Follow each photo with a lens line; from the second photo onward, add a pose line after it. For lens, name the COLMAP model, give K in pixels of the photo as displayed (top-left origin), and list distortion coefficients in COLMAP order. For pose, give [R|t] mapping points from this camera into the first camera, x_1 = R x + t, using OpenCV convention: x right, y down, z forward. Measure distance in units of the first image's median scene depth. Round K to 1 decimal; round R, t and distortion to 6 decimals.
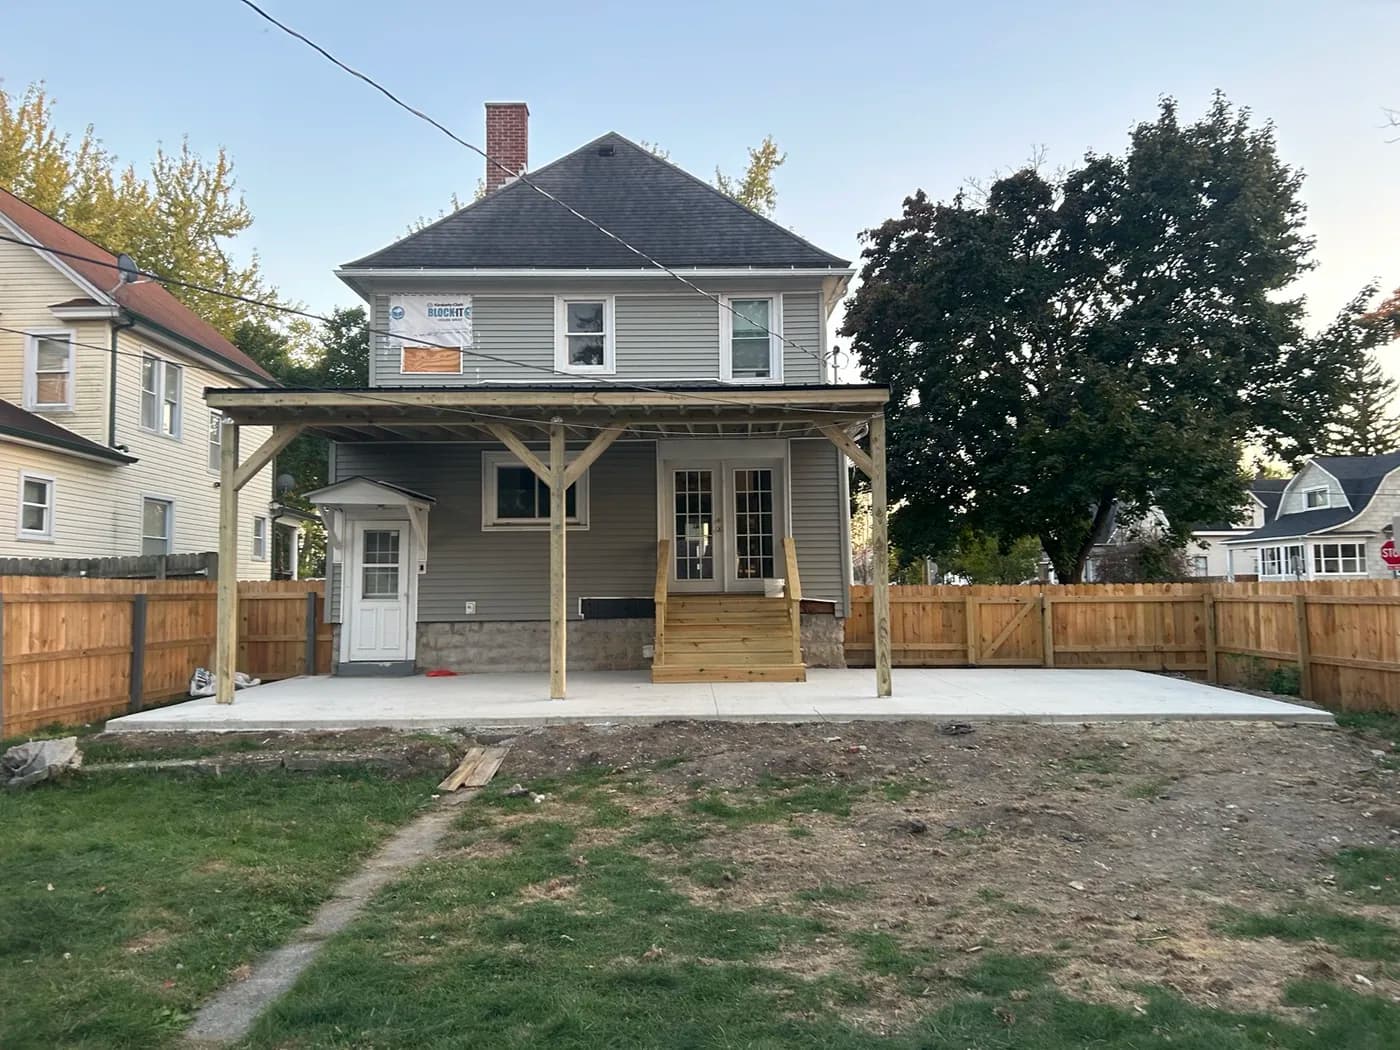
lens RADIAL K [[1059.3, 0, 700.0], [0, 1059.3, 525.0], [0, 0, 1]] dist [0.043018, -0.067018]
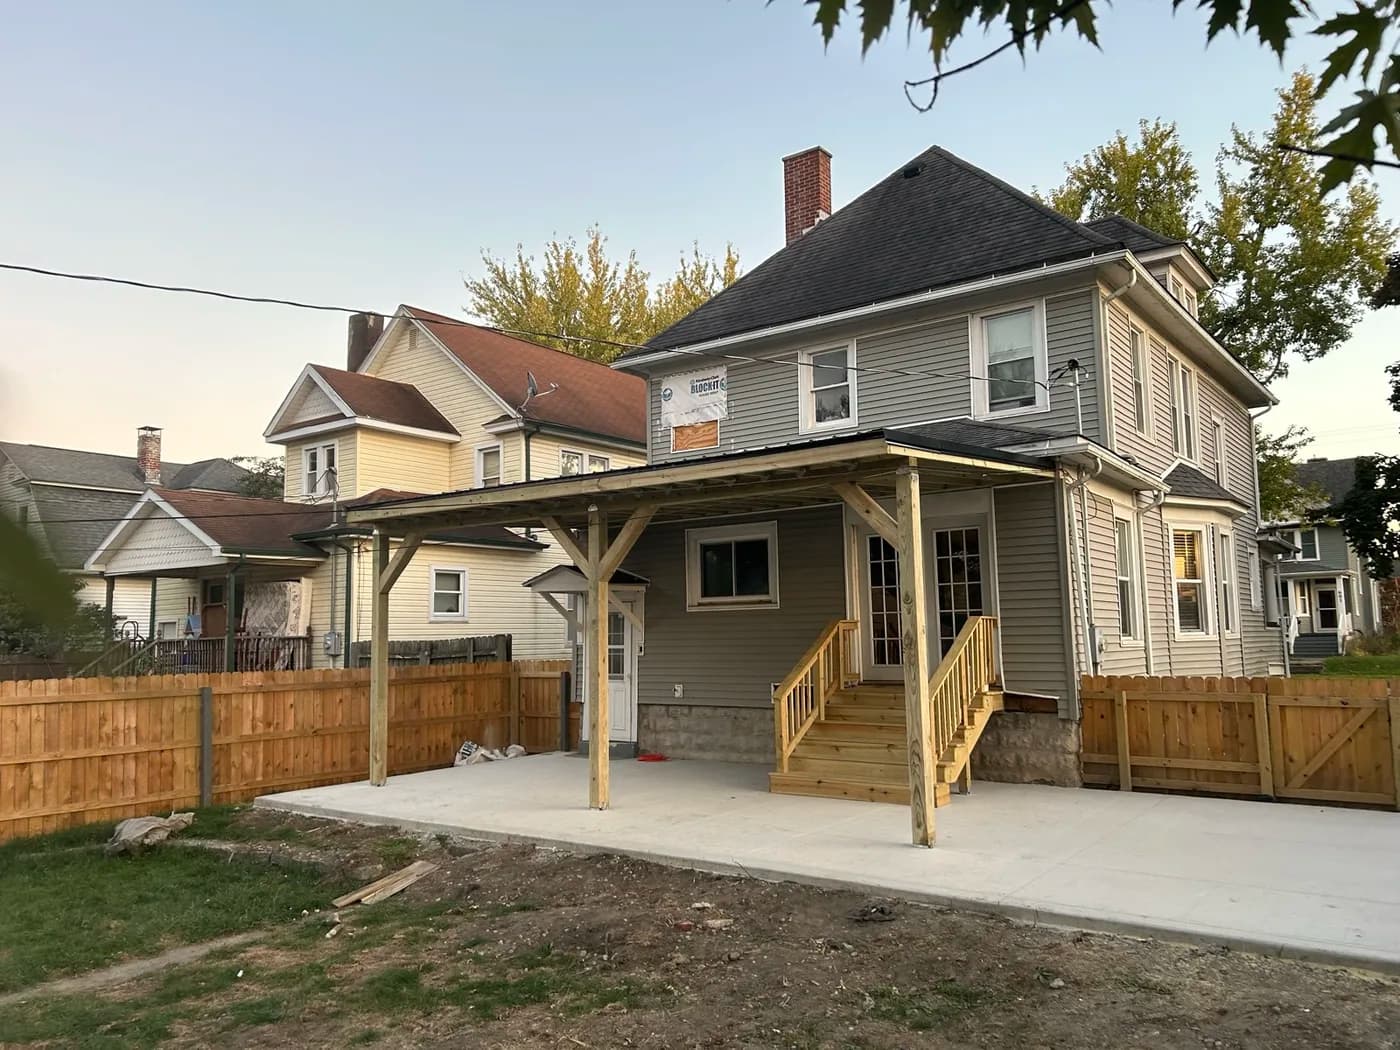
lens RADIAL K [[1060.8, 0, 700.0], [0, 1060.8, 525.0], [0, 0, 1]] dist [0.112660, -0.229308]
pose [[0.787821, -0.067331, -0.612213, 0.404263], [0.049123, 0.997709, -0.046514, -0.027542], [0.613942, 0.006571, 0.789323, 0.237217]]
